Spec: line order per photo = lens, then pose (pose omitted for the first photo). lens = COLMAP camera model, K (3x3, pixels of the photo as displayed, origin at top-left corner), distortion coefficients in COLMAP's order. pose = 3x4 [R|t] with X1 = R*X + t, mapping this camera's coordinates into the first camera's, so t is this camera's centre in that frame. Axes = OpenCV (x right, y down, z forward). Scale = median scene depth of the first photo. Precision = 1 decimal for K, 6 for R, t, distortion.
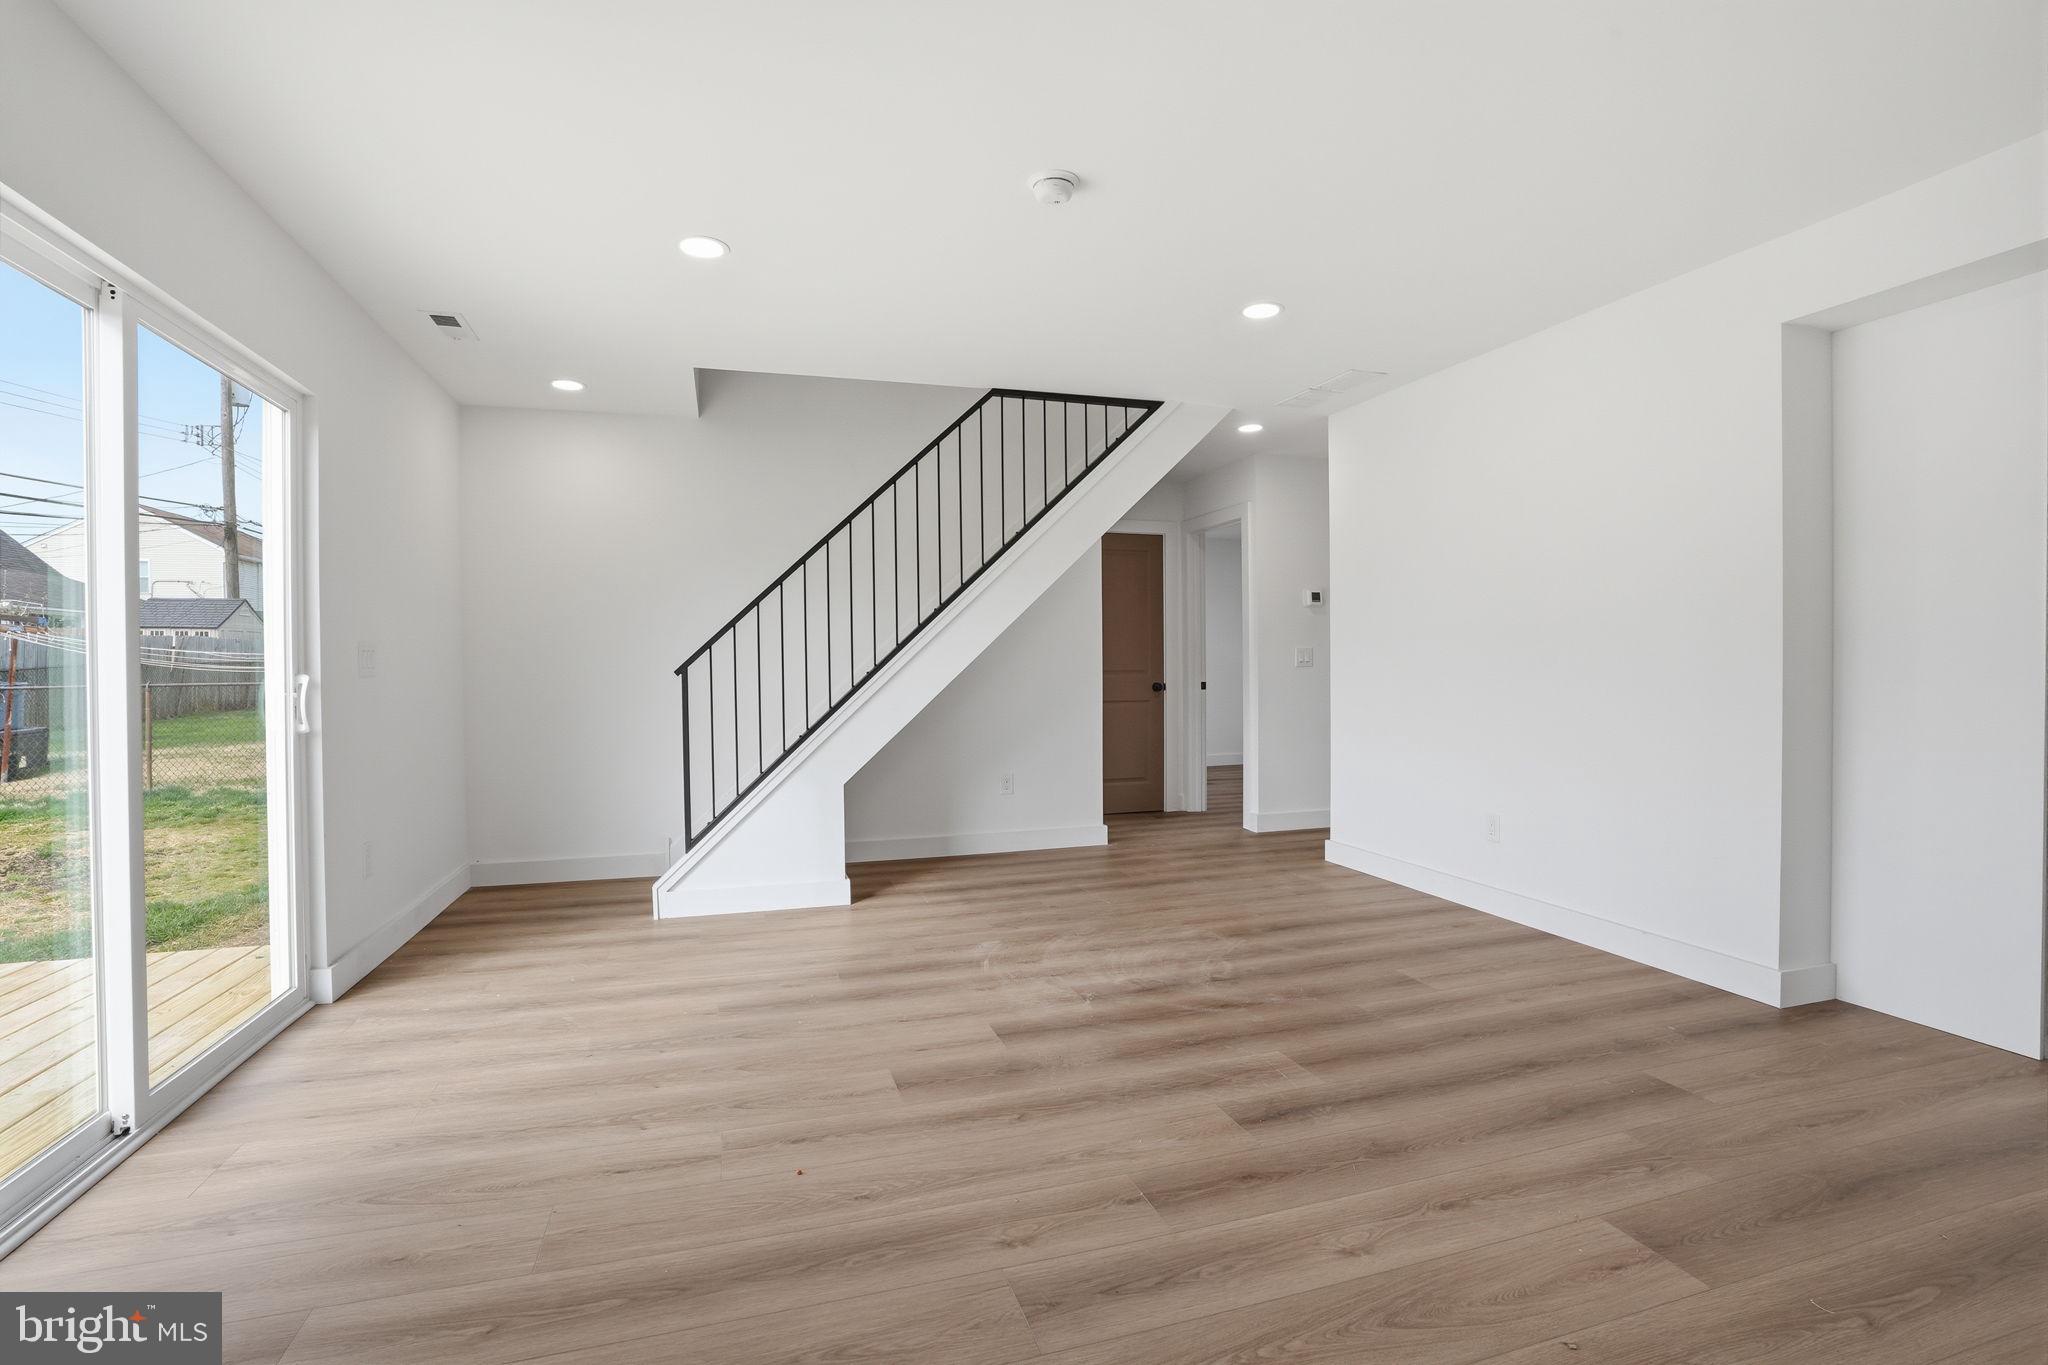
lens RADIAL K [[944.1, 0, 1024.8], [0, 944.1, 675.8], [0, 0, 1]] dist [-0.020044, -0.000021]
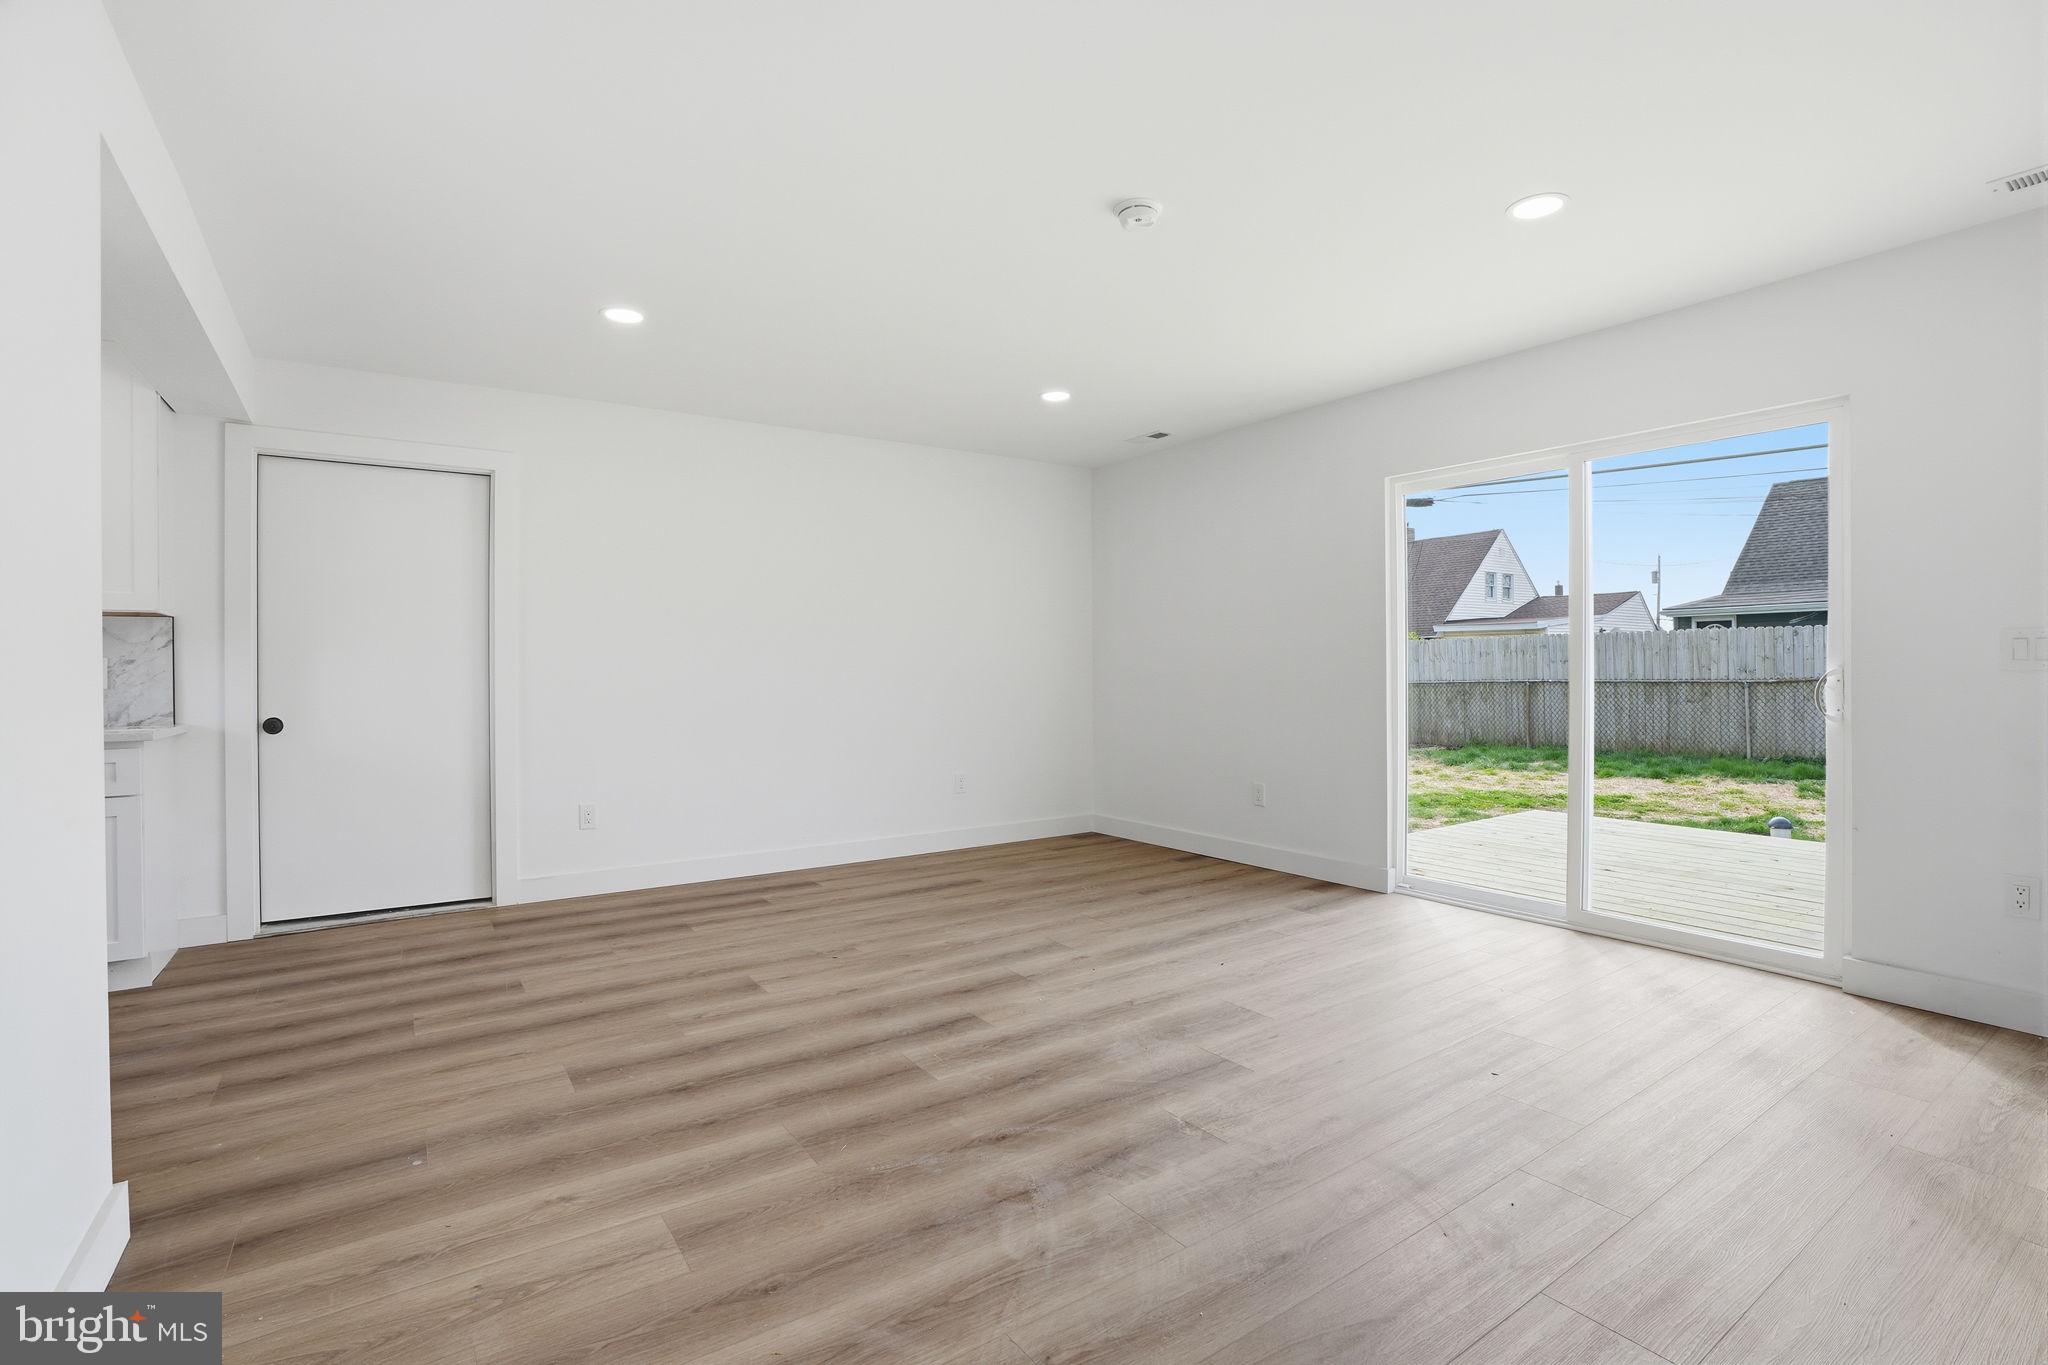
lens RADIAL K [[944.1, 0, 1021.2], [0, 944.1, 670.3], [0, 0, 1]] dist [-0.020044, -0.000021]
pose [[-0.957397, 0.010647, -0.288578, 0.478572], [0.007908, 0.999912, 0.010656, -0.022044], [0.288666, 0.007920, -0.957397, 2.013036]]
